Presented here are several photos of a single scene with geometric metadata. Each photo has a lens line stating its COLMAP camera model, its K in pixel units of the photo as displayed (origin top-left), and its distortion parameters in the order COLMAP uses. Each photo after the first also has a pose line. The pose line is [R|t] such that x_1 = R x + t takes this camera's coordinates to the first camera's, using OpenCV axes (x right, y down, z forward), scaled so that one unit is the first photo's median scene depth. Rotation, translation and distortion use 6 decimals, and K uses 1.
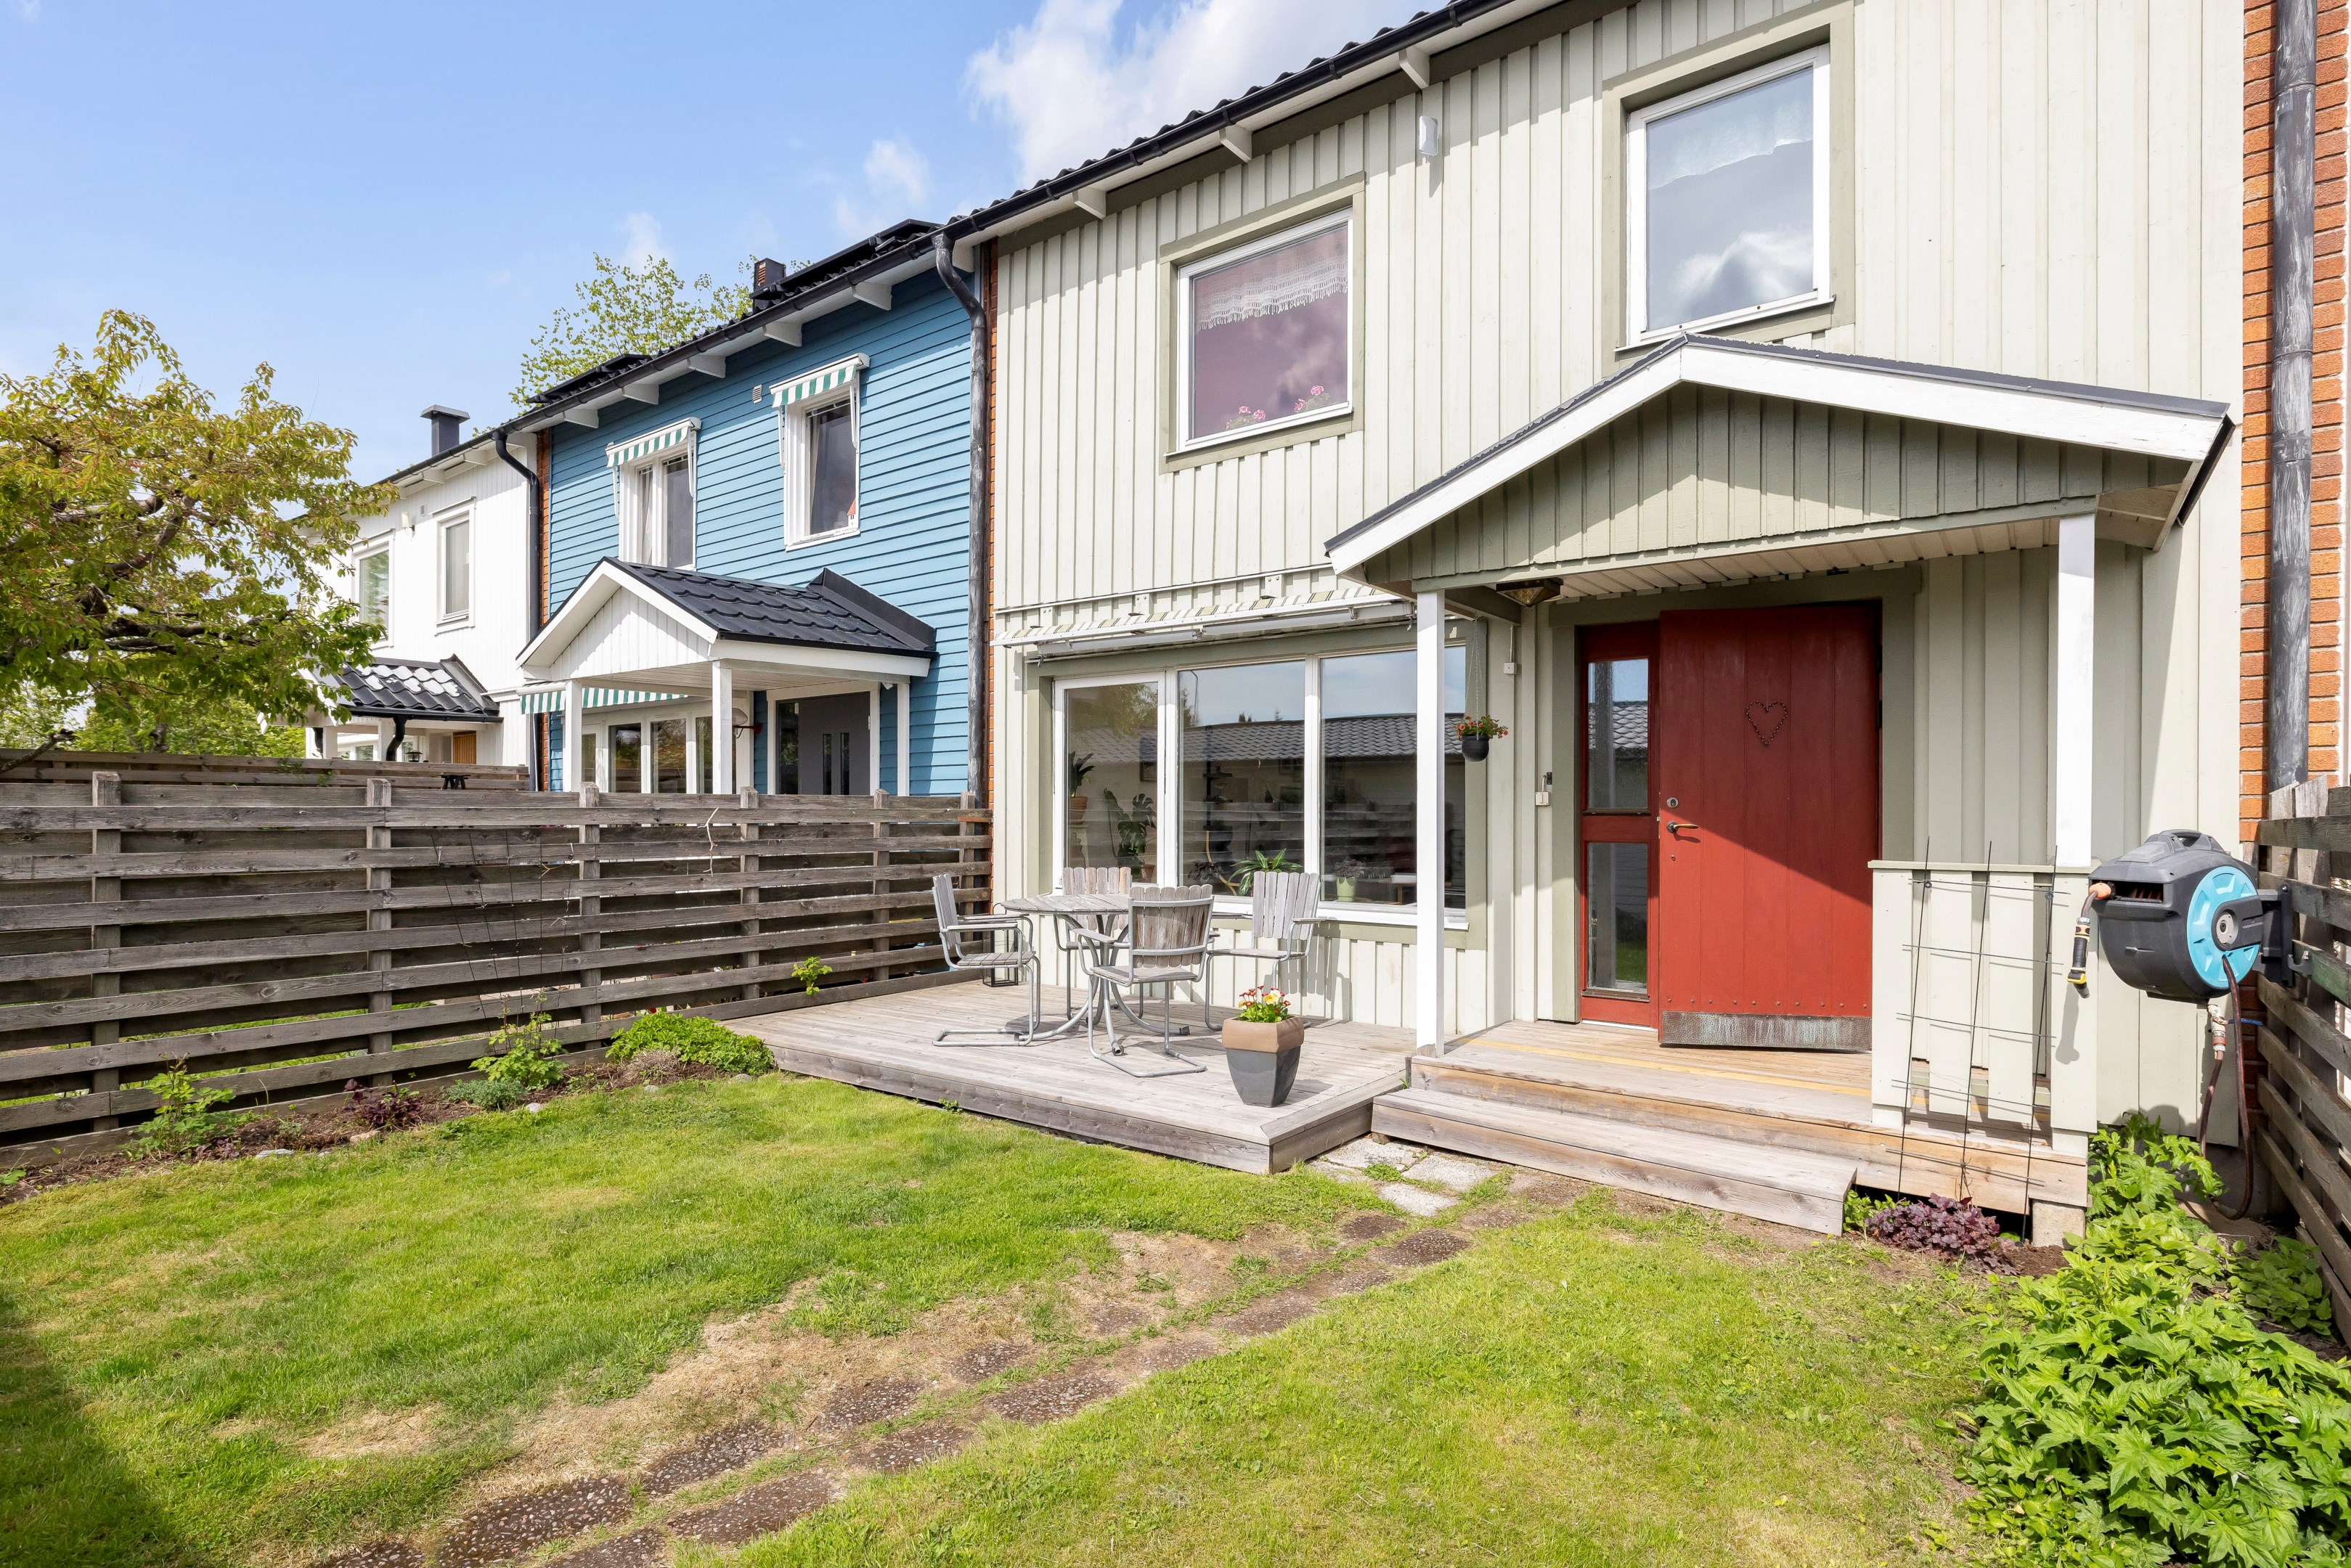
lens RADIAL K [[1154.6, 0, 1184.2], [0, 1154.6, 818.2], [0, 0, 1]] dist [-0.002625, 0.002171]
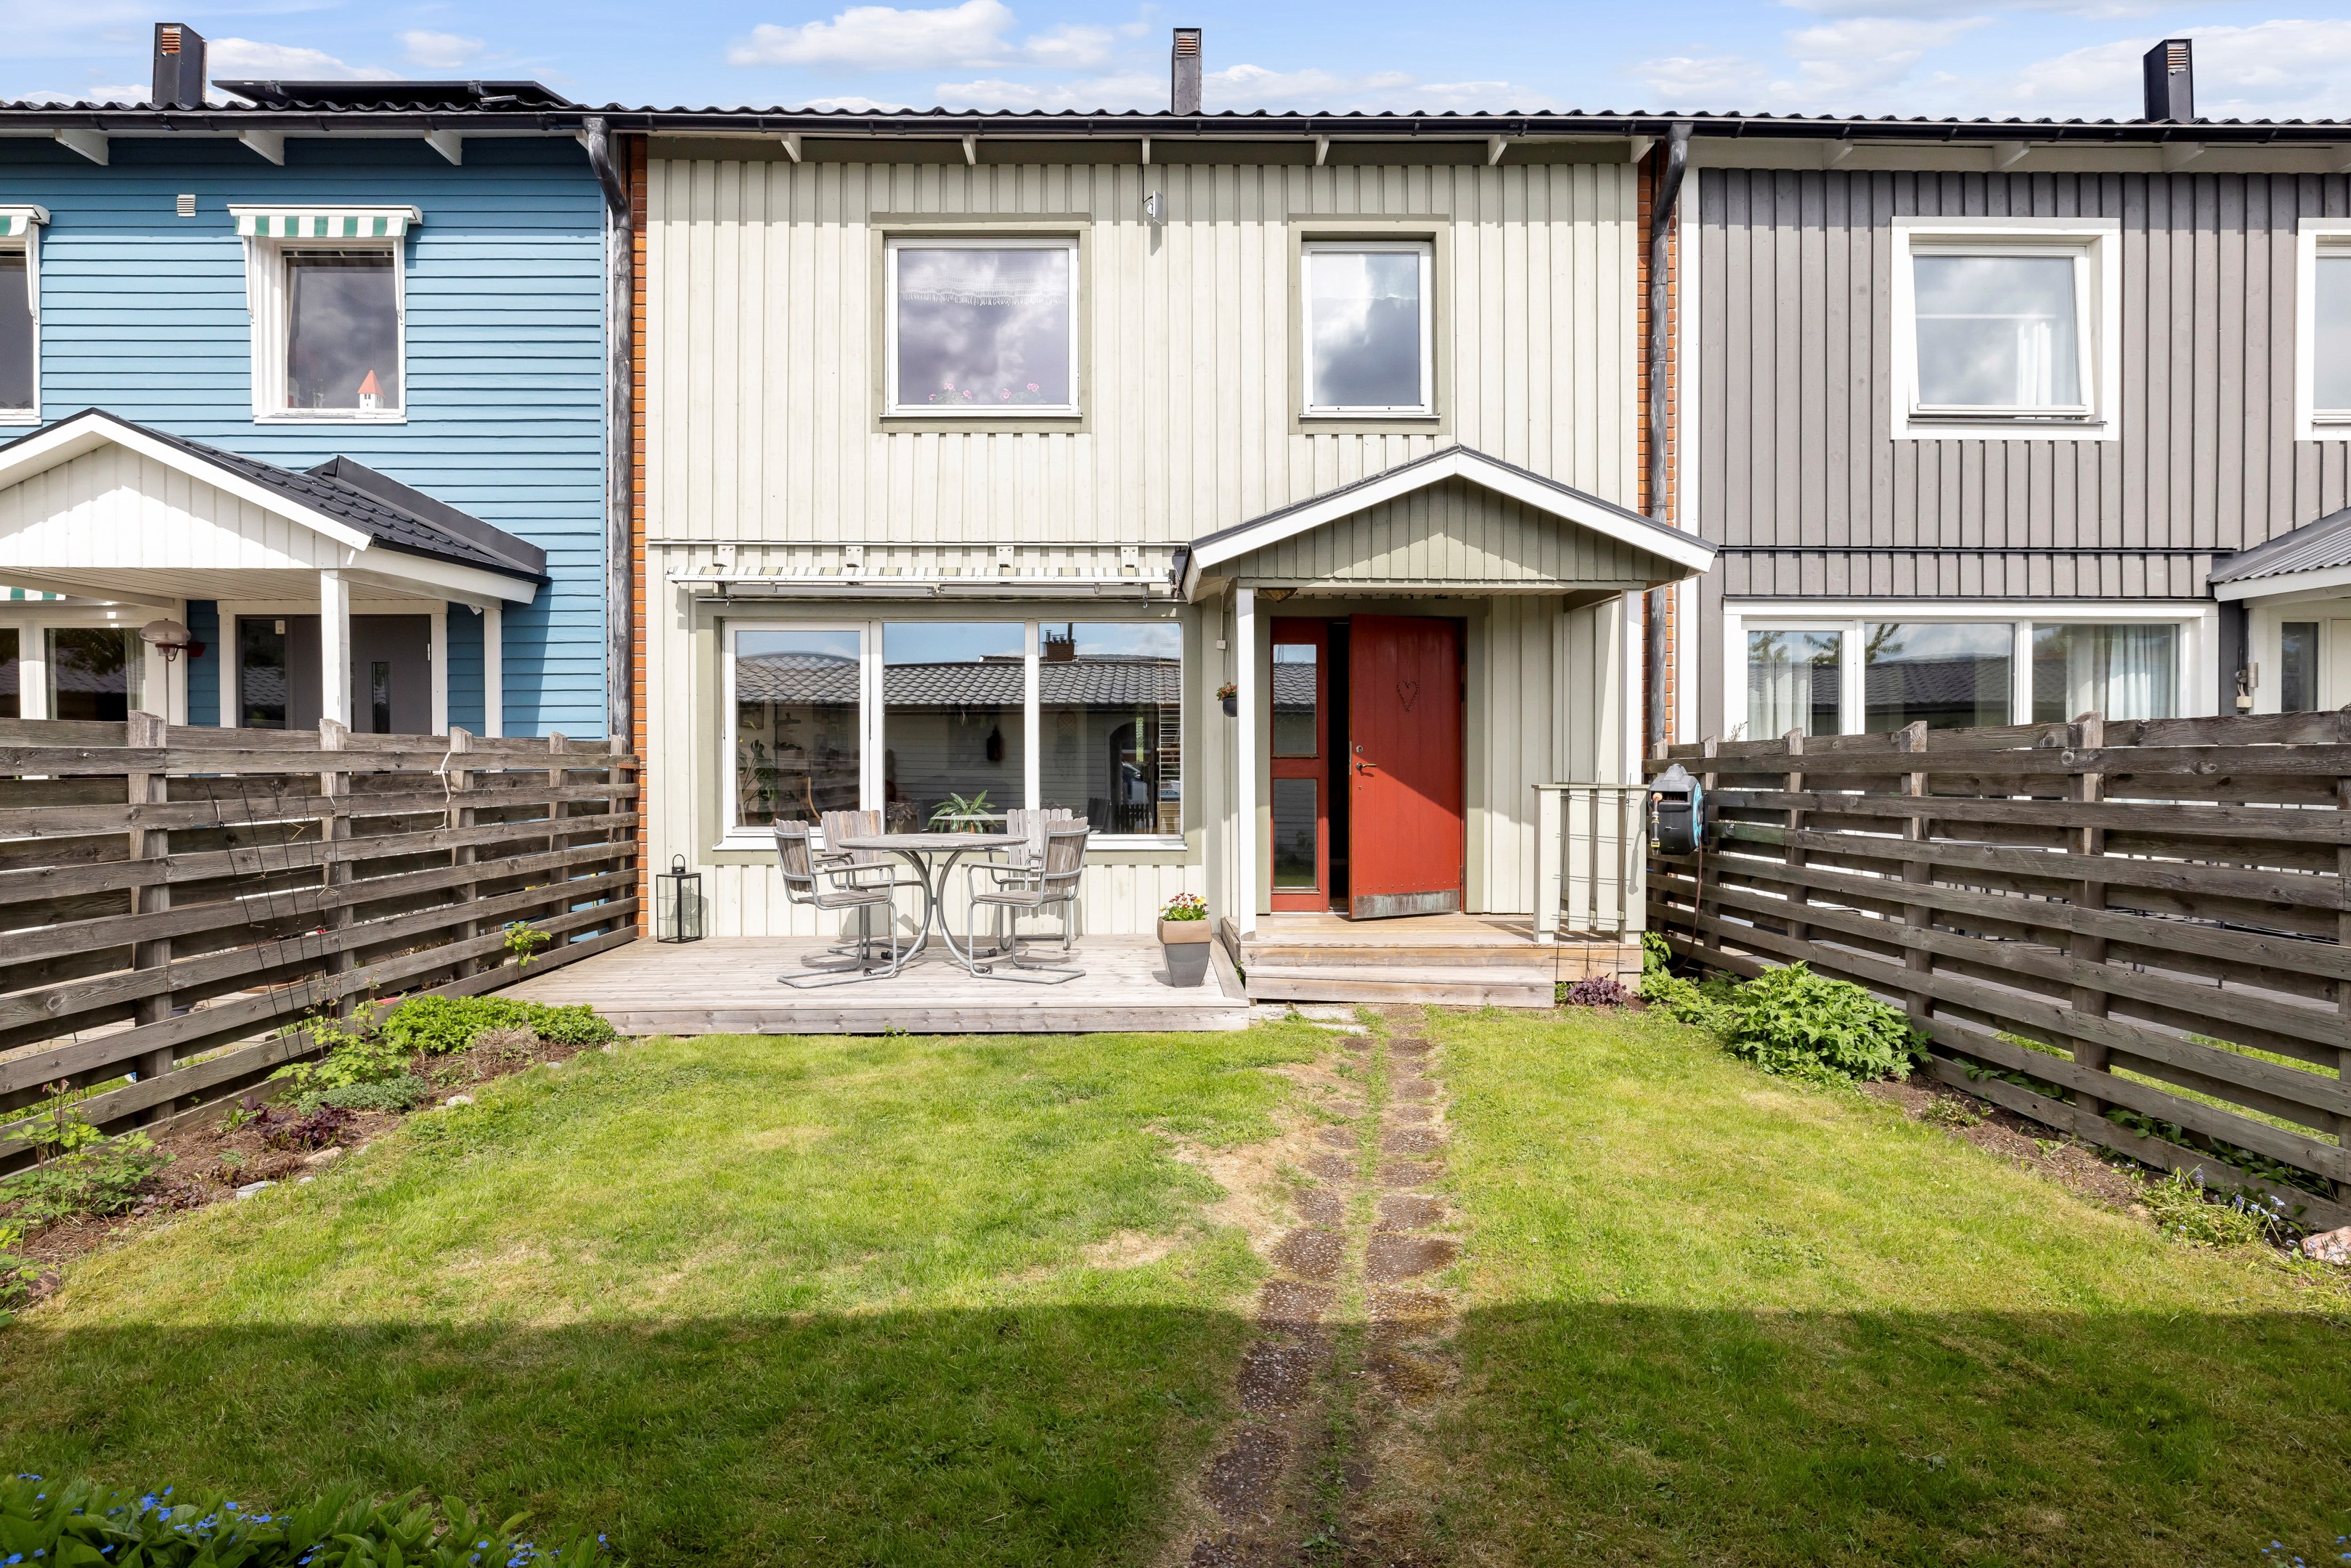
lens RADIAL K [[1188.0, 0, 1170.6], [0, 1188.0, 778.8], [0, 0, 1]] dist [-0.004737, -0.000427]
pose [[0.791874, -0.011532, 0.610576, -0.500961], [0.006001, 0.999920, 0.011102, 0.004076], [-0.610655, -0.005127, 0.791880, -0.012558]]
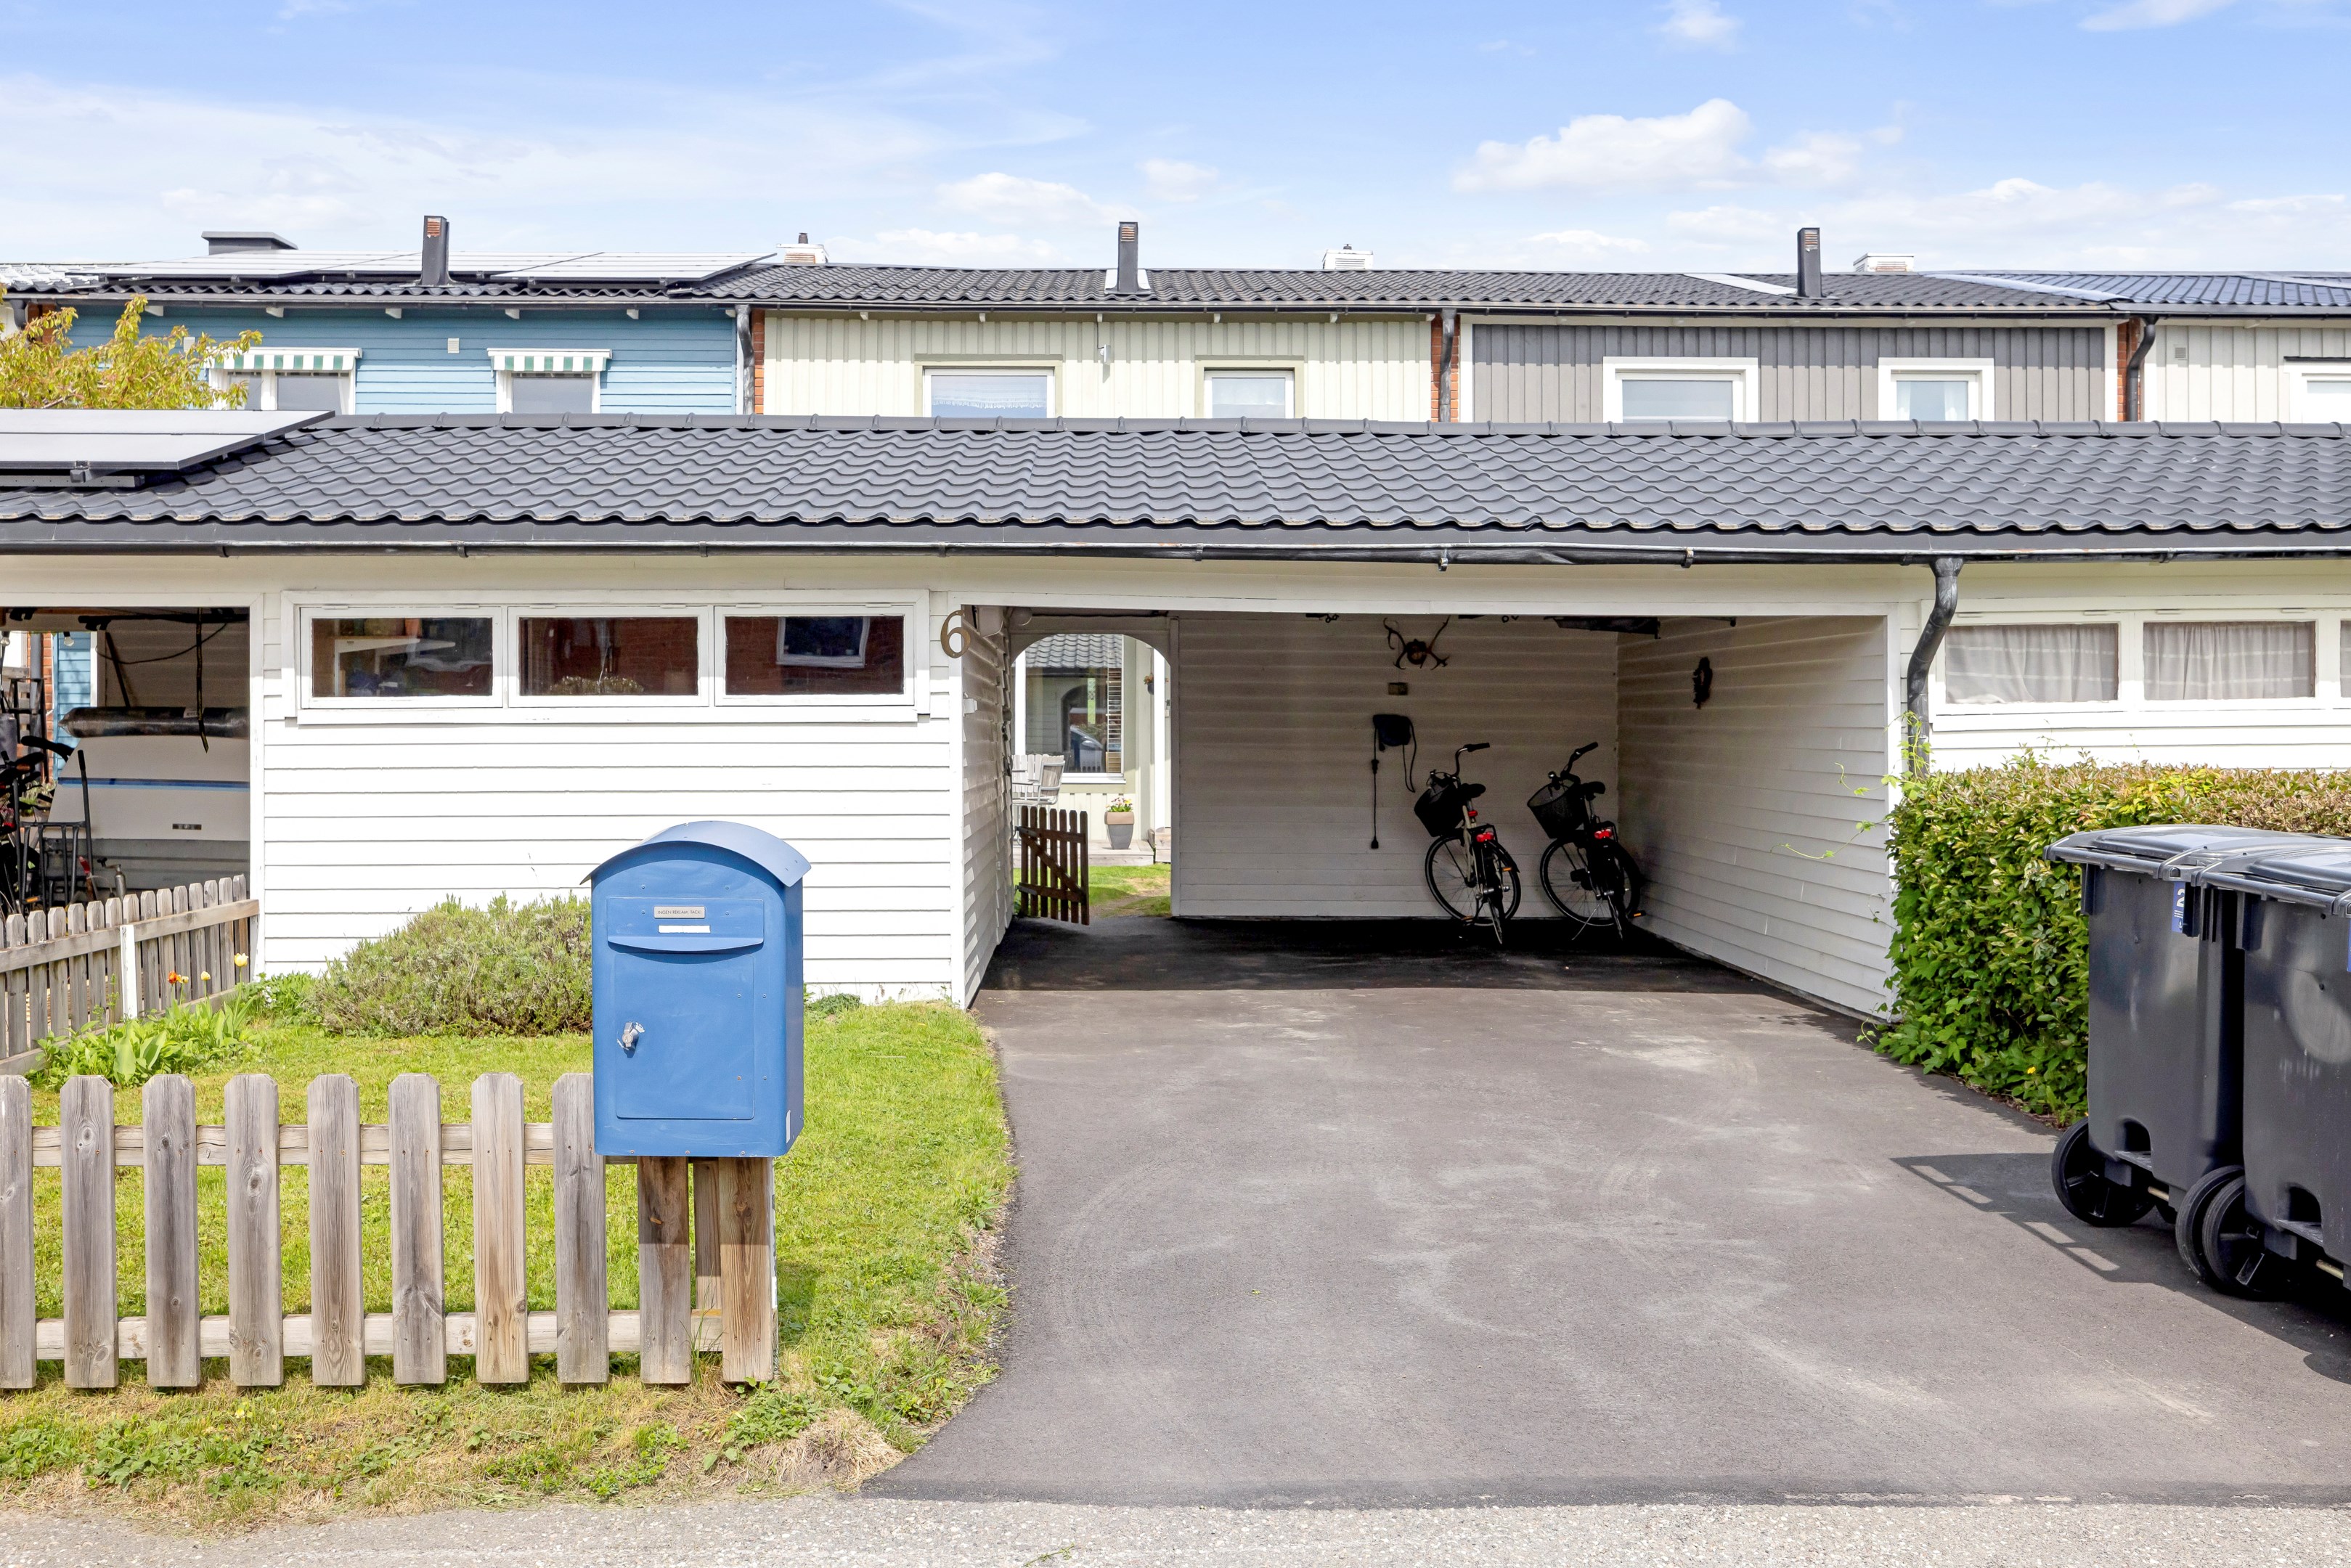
lens RADIAL K [[2377.8, 0, 1173.4], [0, 2377.8, 781.6], [0, 0, 1]] dist [-0.003870, 0.000000]
pose [[0.782875, -0.017445, 0.621934, -1.879593], [0.001531, 0.999658, 0.026114, -0.004385], [-0.622177, -0.019492, 0.782634, -1.857430]]
